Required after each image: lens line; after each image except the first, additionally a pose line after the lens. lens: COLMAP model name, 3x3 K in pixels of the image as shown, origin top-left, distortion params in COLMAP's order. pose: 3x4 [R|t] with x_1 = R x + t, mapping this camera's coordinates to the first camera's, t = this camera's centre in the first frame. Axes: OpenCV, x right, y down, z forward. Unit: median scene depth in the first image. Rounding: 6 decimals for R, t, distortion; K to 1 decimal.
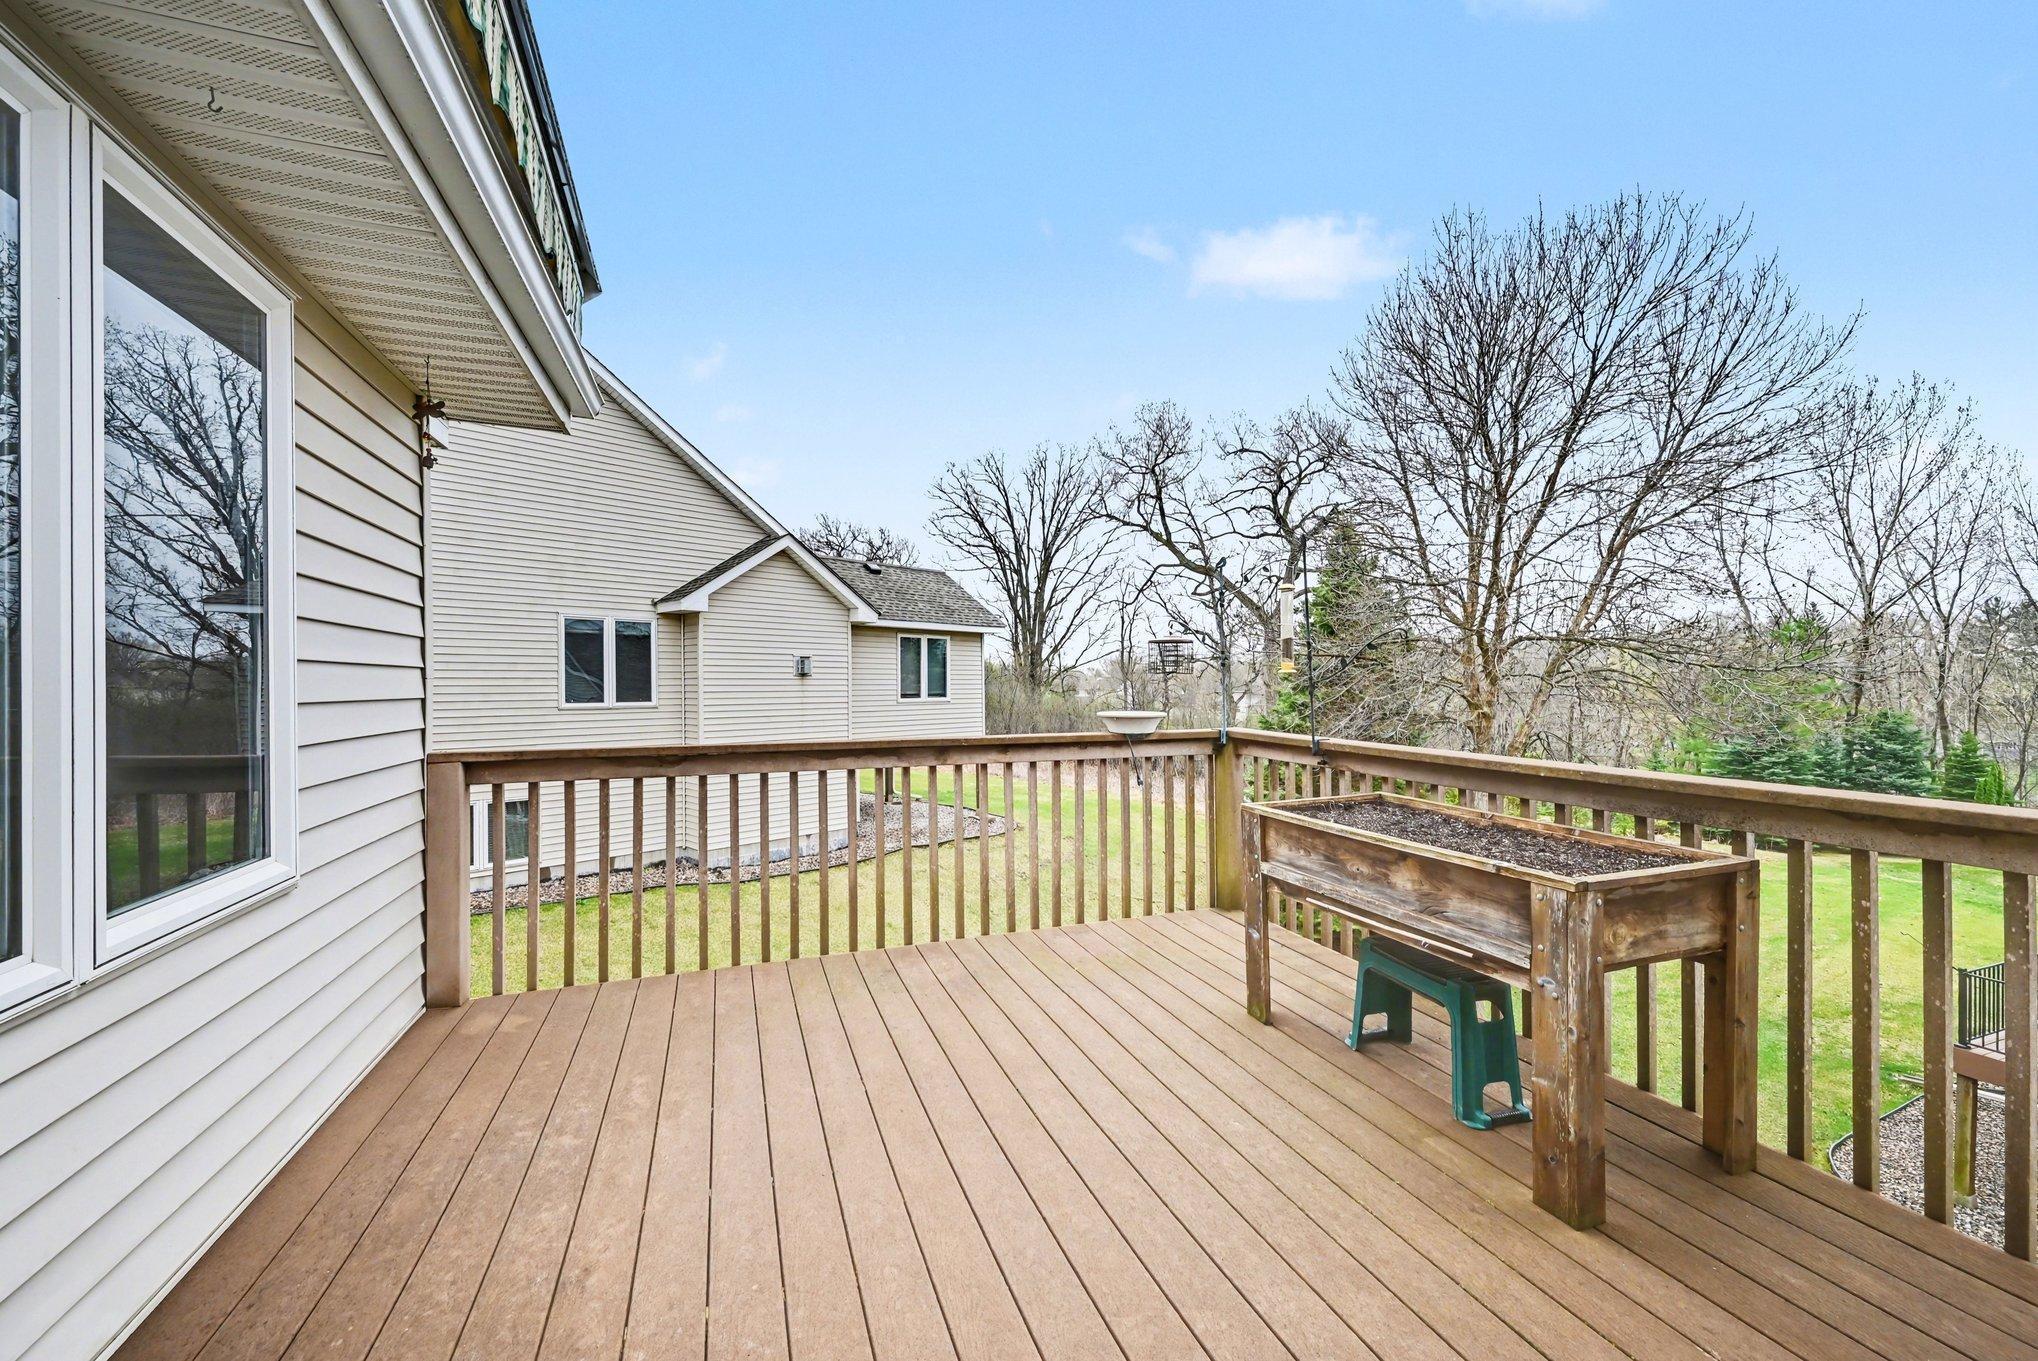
lens RADIAL K [[821.0, 0, 1017.4], [0, 821.0, 686.5], [0, 0, 1]] dist [-0.001604, -0.000751]
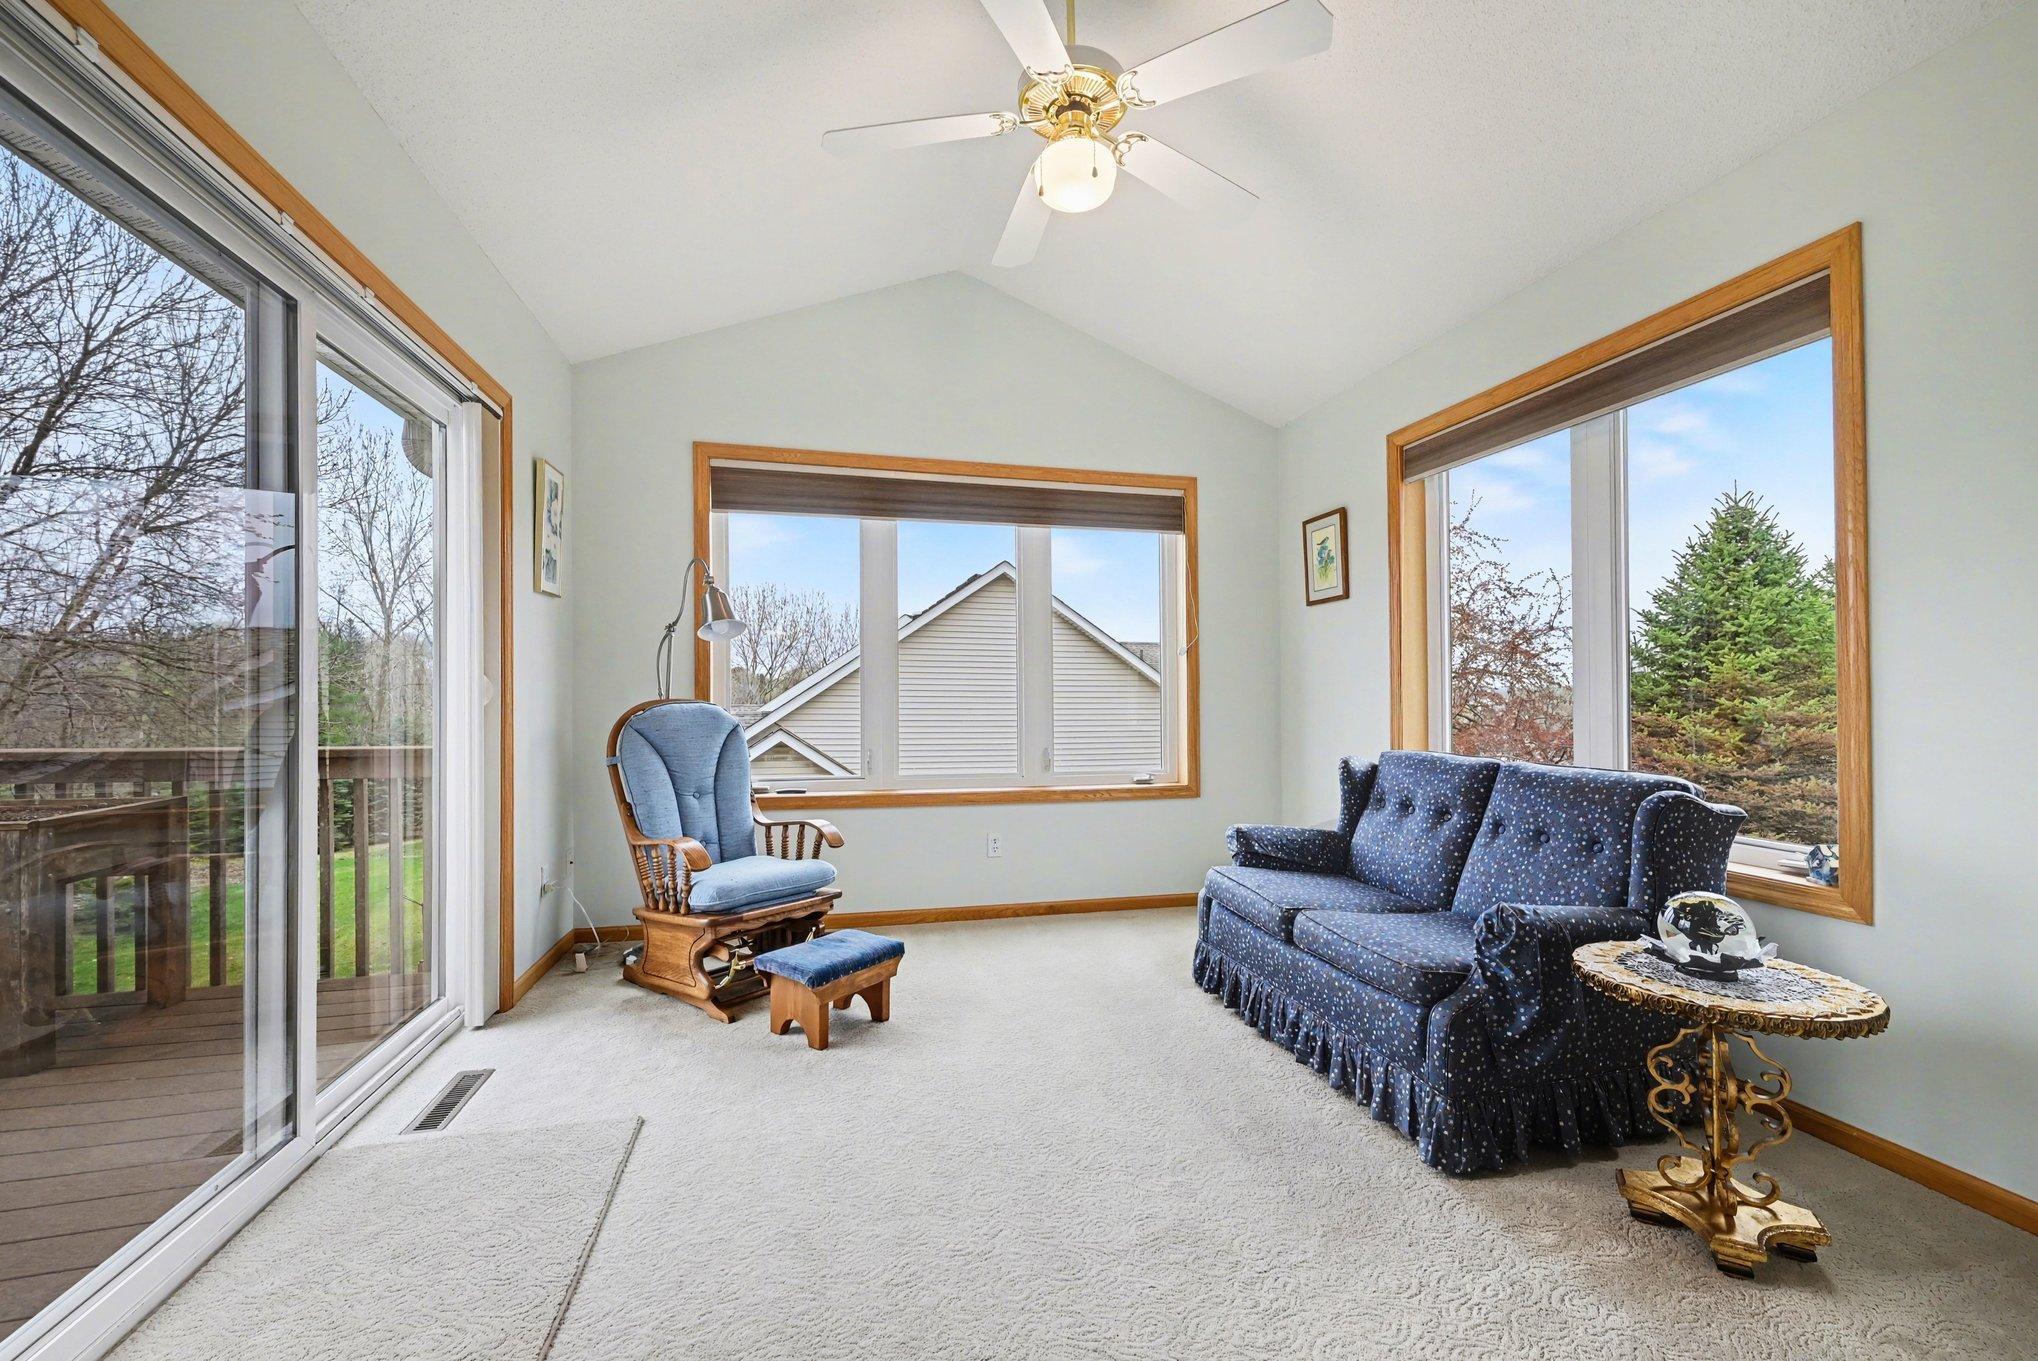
lens RADIAL K [[821.0, 0, 1005.7], [0, 821.0, 687.1], [0, 0, 1]] dist [-0.001604, -0.000751]
pose [[0.122551, 0.003987, 0.992454, -0.074021], [0.007263, 0.999962, -0.004914, 0.005055], [-0.992436, 0.007810, 0.122518, -0.122954]]
